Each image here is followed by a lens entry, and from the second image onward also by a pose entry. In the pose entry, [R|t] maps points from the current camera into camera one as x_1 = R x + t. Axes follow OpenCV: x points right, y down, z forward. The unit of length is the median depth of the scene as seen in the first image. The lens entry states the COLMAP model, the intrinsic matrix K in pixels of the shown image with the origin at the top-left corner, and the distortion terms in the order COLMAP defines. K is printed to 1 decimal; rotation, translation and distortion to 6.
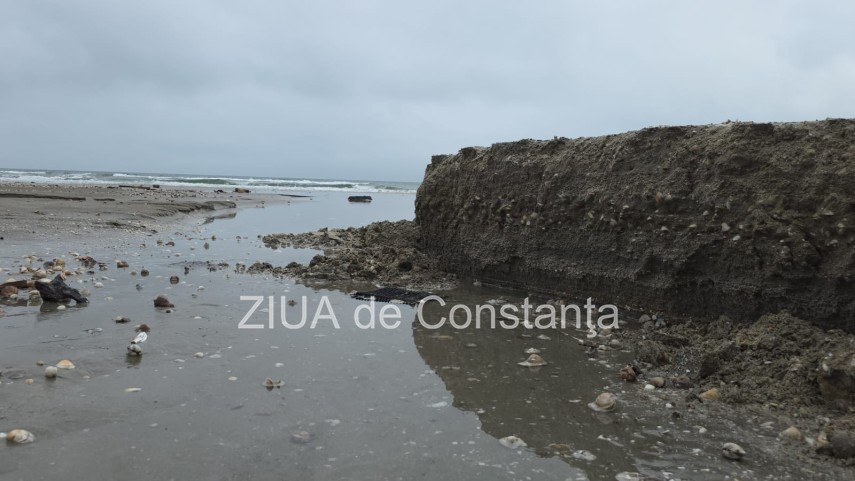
lens RADIAL K [[669.0, 0, 420.5], [0, 669.0, 242.4], [0, 0, 1]] dist [0.063445, -0.058732]
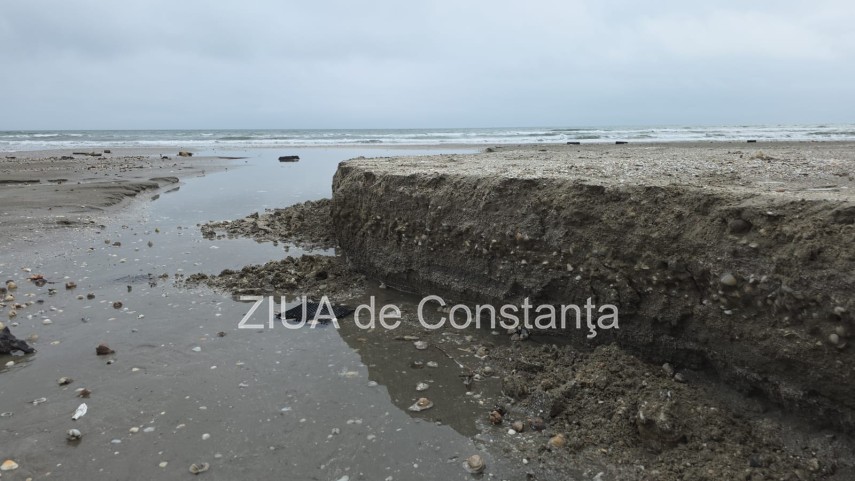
lens RADIAL K [[543.5, 0, 407.6], [0, 543.5, 229.3], [0, 0, 1]] dist [0.063584, -0.055105]
pose [[0.992109, -0.061600, 0.109201, 0.048170], [0.050889, 0.993855, 0.098299, -0.219016], [-0.114585, -0.091967, 0.989147, 0.039354]]
